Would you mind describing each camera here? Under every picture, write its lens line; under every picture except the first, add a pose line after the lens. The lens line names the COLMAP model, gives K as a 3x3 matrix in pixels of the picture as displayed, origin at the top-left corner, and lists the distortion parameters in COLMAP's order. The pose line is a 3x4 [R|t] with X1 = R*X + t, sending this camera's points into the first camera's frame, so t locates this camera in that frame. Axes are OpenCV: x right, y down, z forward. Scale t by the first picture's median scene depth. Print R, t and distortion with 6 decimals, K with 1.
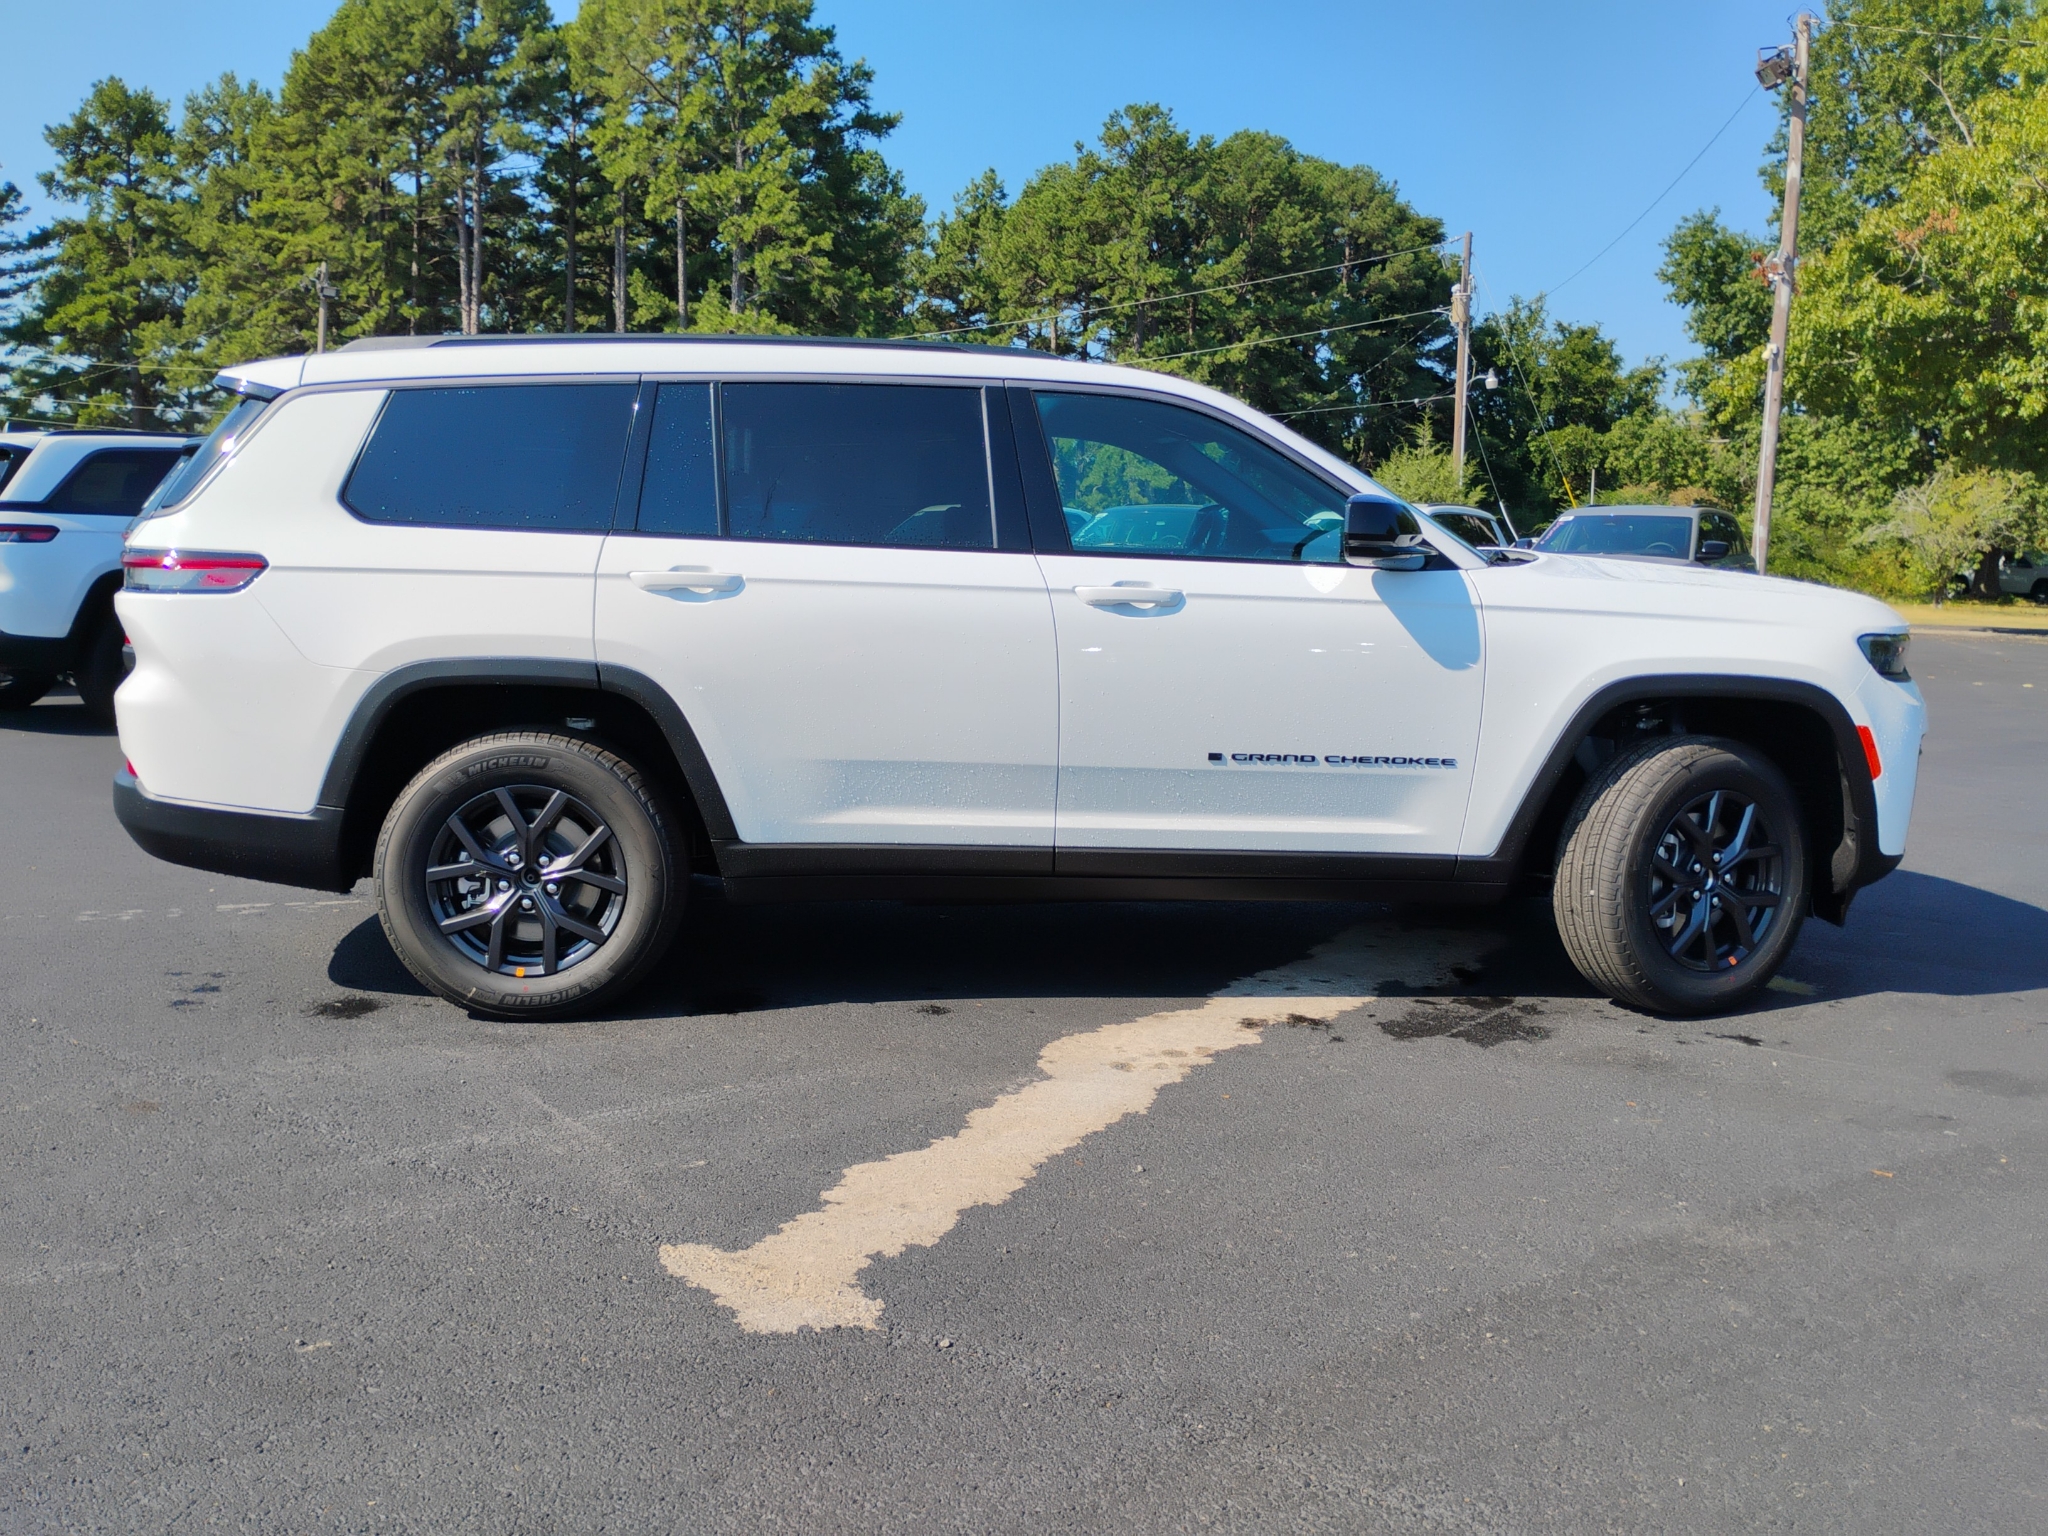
lens RADIAL K [[1915.4, 0, 943.6], [0, 1915.4, 774.5], [0, 0, 1]] dist [0.111198, -0.214509]
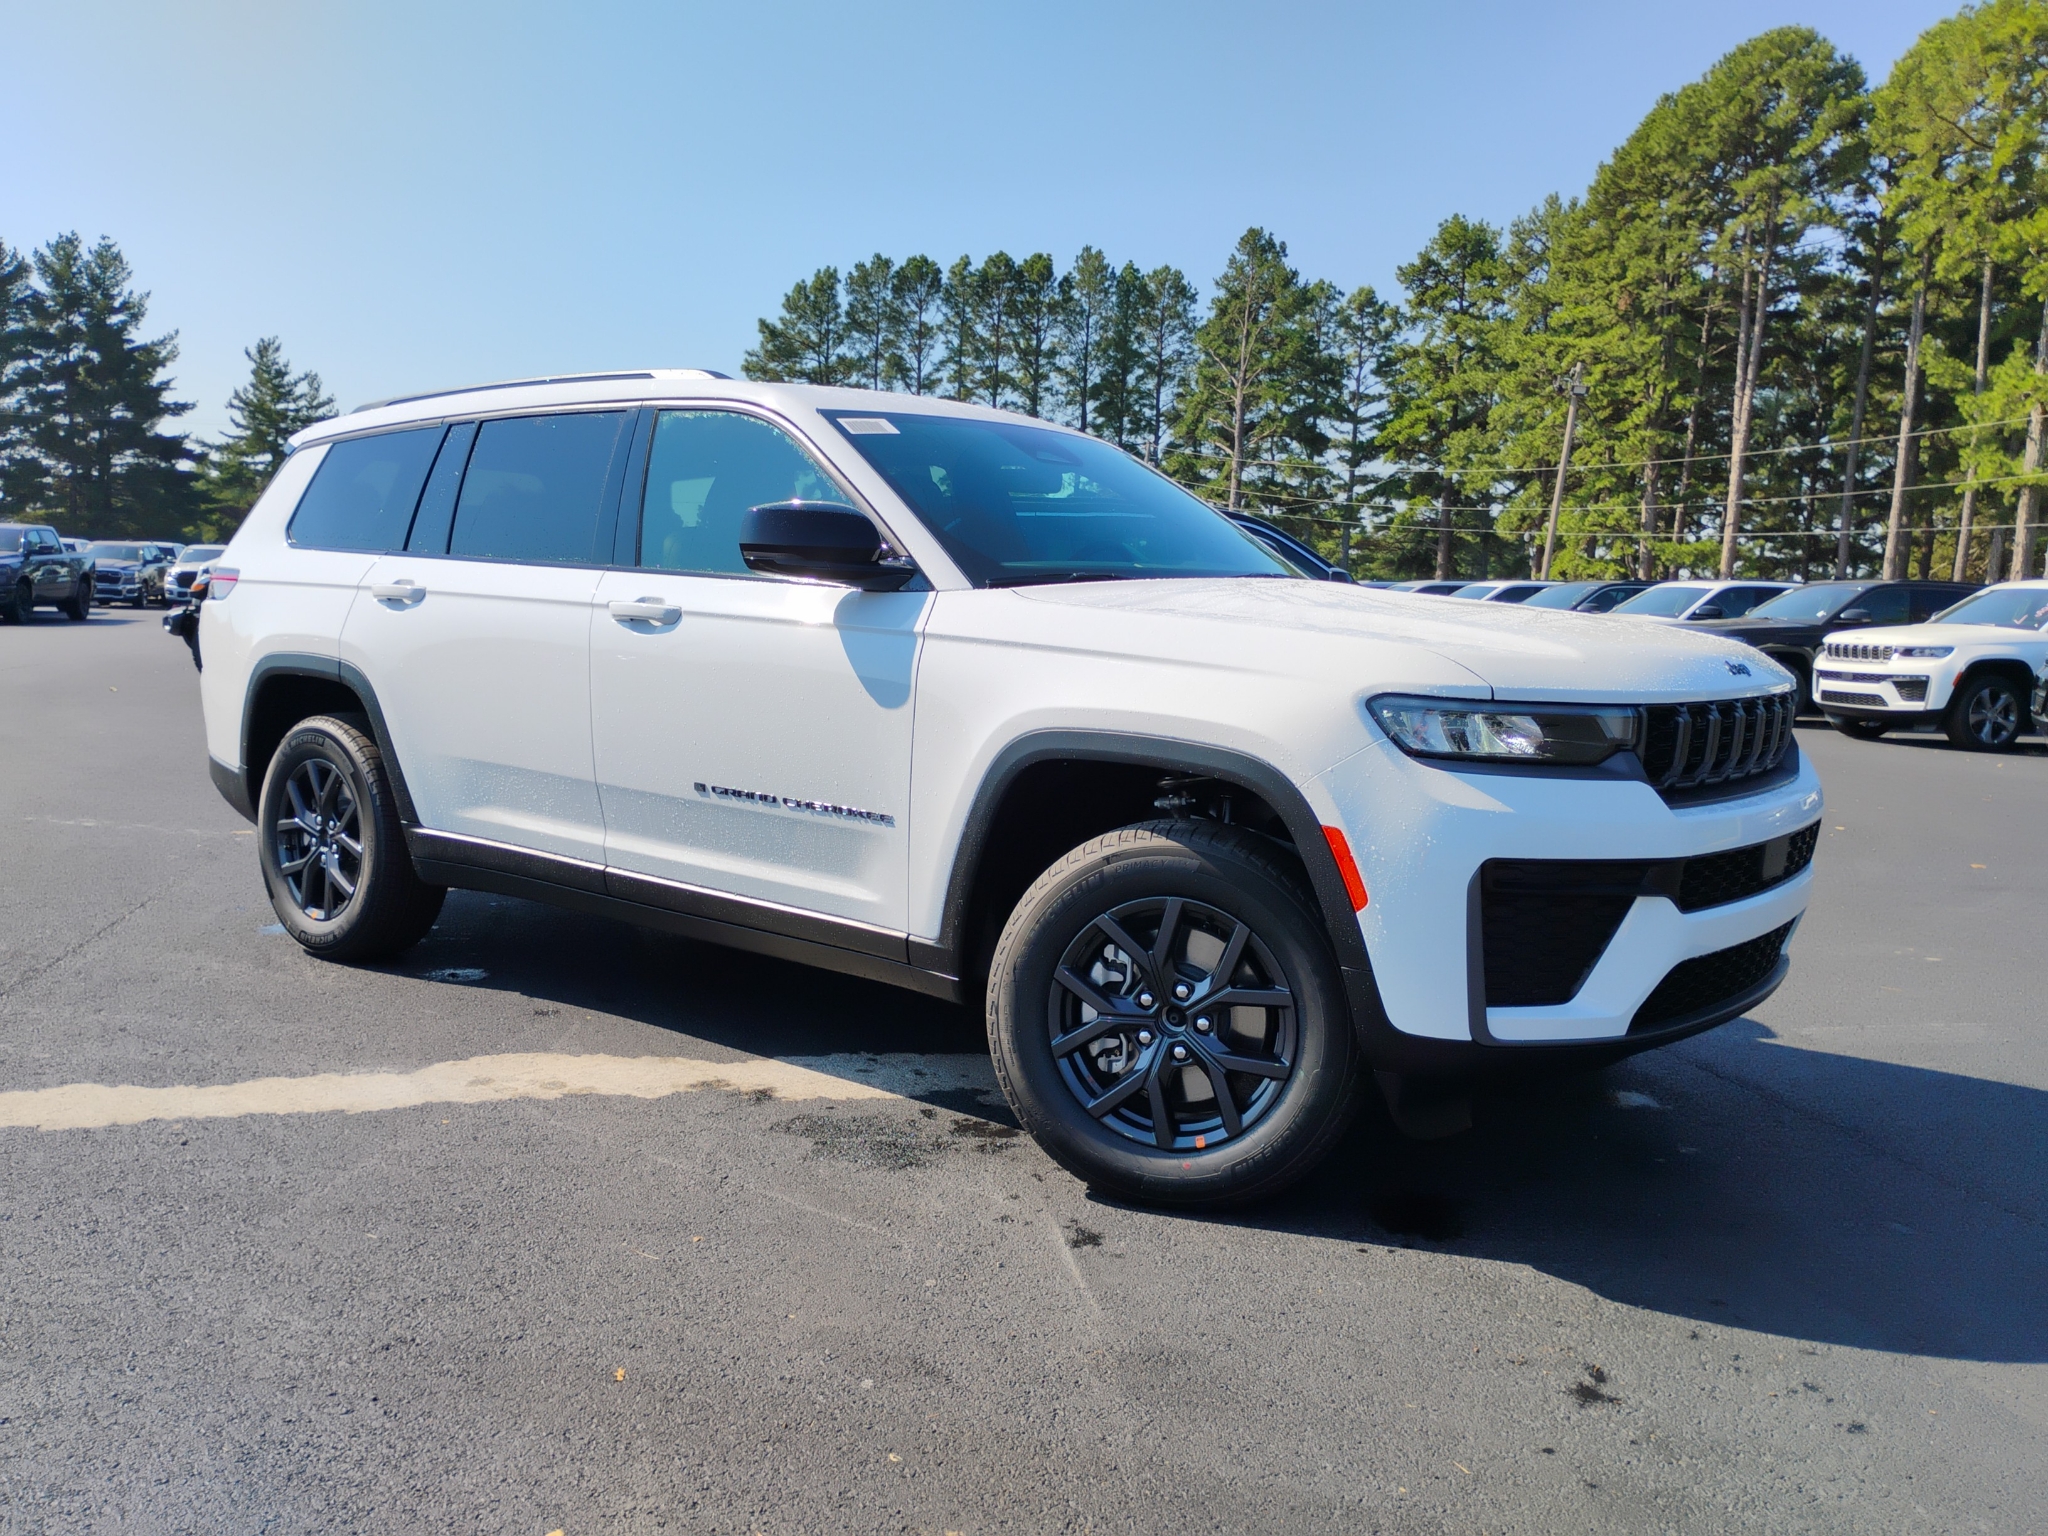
lens RADIAL K [[1821.2, 0, 1095.1], [0, 1821.2, 822.6], [0, 0, 1]] dist [0.081890, -0.121489]
pose [[0.683356, 0.092918, -0.724148, 0.233912], [-0.111617, 0.993504, 0.022150, -0.008485], [0.721503, 0.065691, 0.689288, 0.135133]]
